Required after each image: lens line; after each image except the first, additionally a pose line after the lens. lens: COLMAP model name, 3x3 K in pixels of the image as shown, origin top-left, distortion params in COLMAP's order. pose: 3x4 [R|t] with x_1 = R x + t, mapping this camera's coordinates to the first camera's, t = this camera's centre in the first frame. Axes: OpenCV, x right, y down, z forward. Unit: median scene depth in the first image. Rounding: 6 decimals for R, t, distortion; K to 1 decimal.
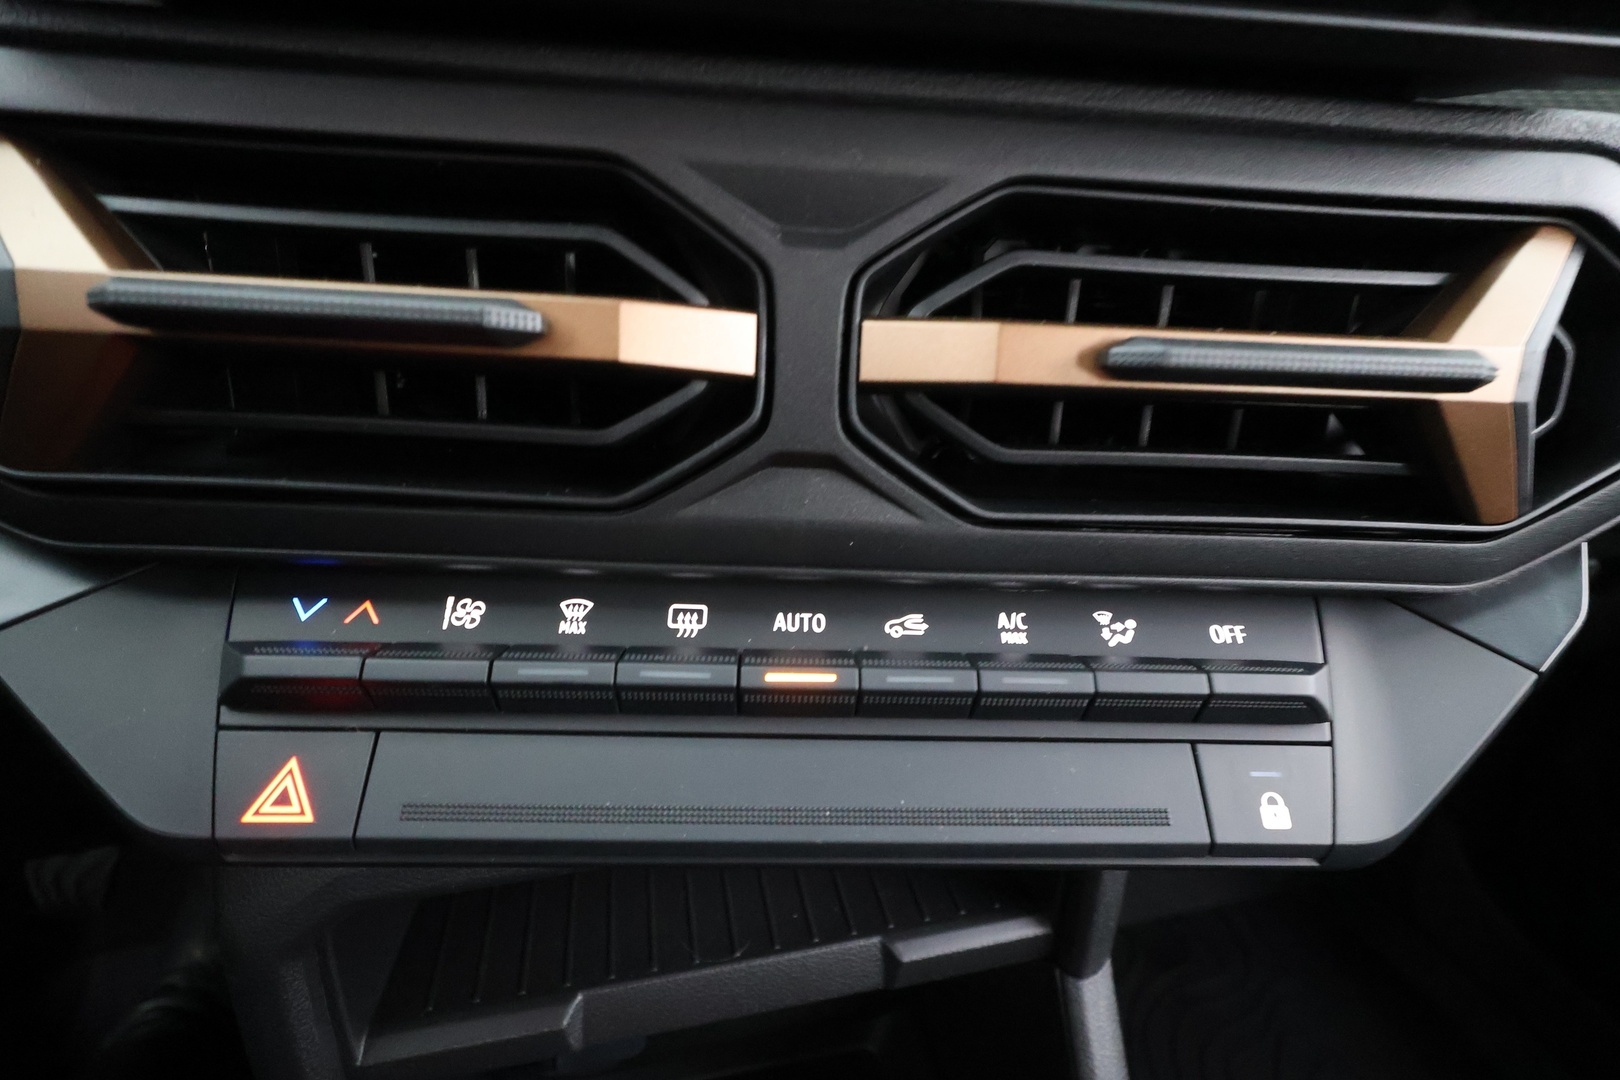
lens RADIAL K [[735.7, 0, 810.0], [0, 735.7, 540.0], [0, 0, 1]] dist [0.001674, 0.000259]
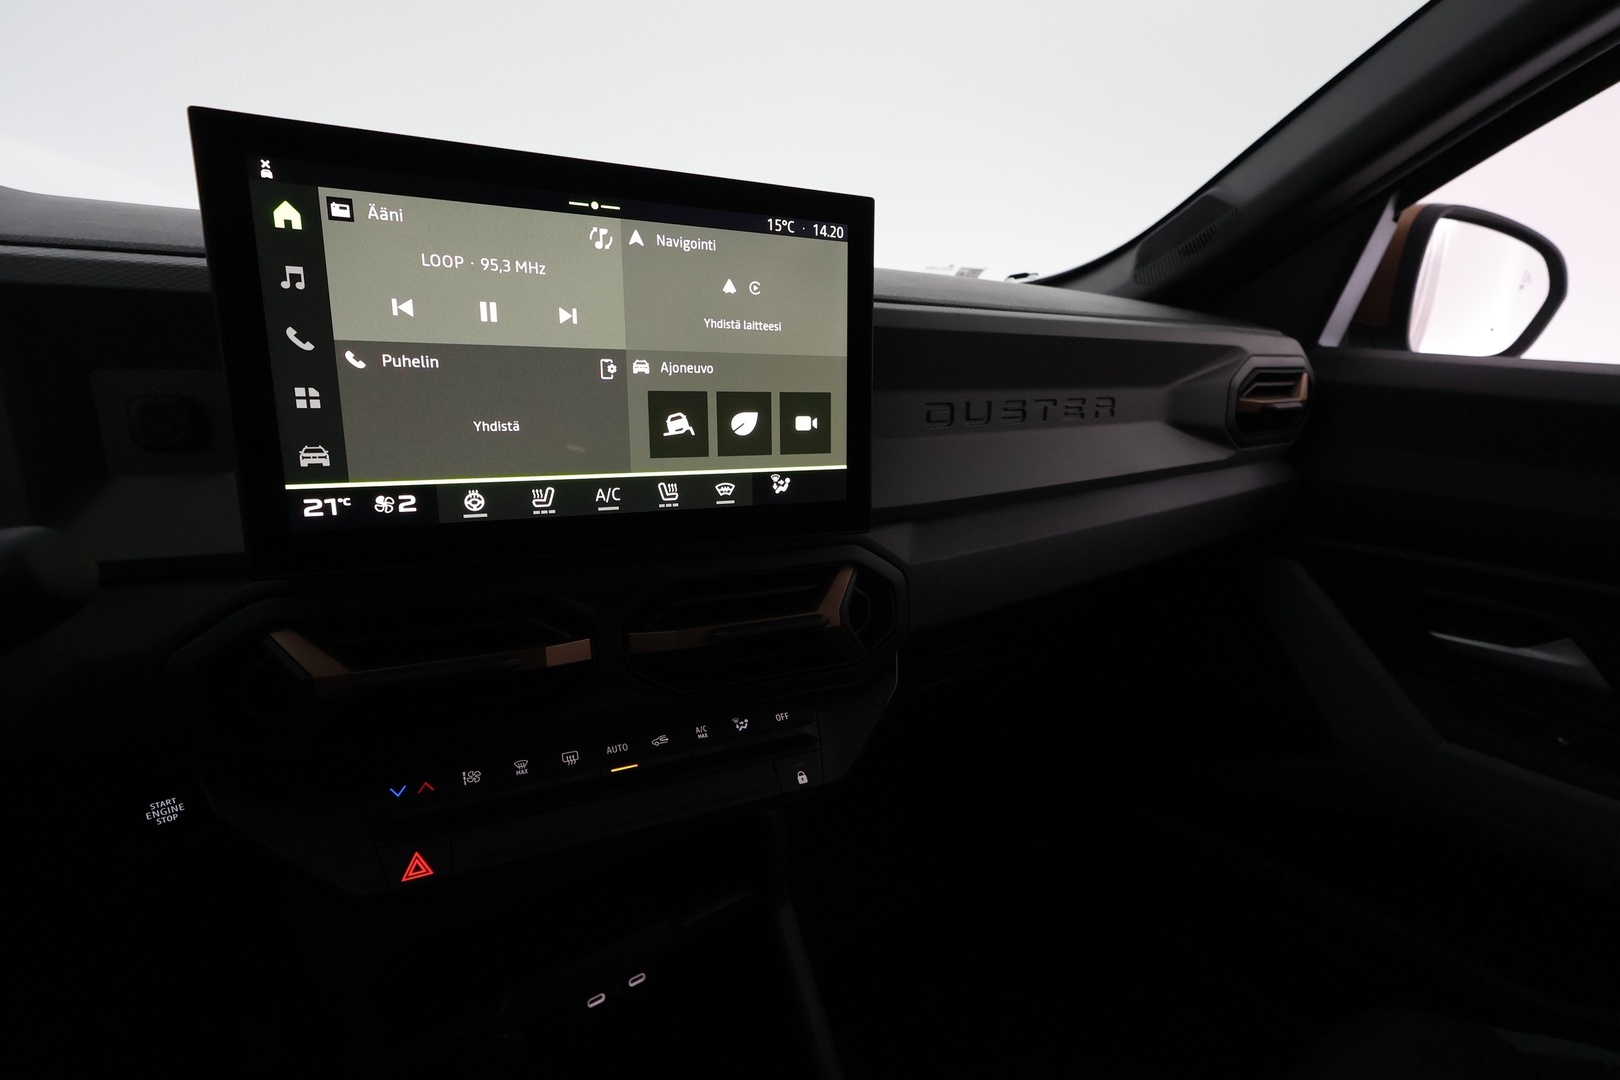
lens RADIAL K [[735.7, 0, 810.0], [0, 735.7, 540.0], [0, 0, 1]] dist [0.001674, 0.000259]
pose [[0.916451, -0.118532, 0.382189, -0.316593], [0.175515, 0.977411, -0.117735, -0.189136], [-0.359600, 0.174978, 0.916554, -1.827256]]
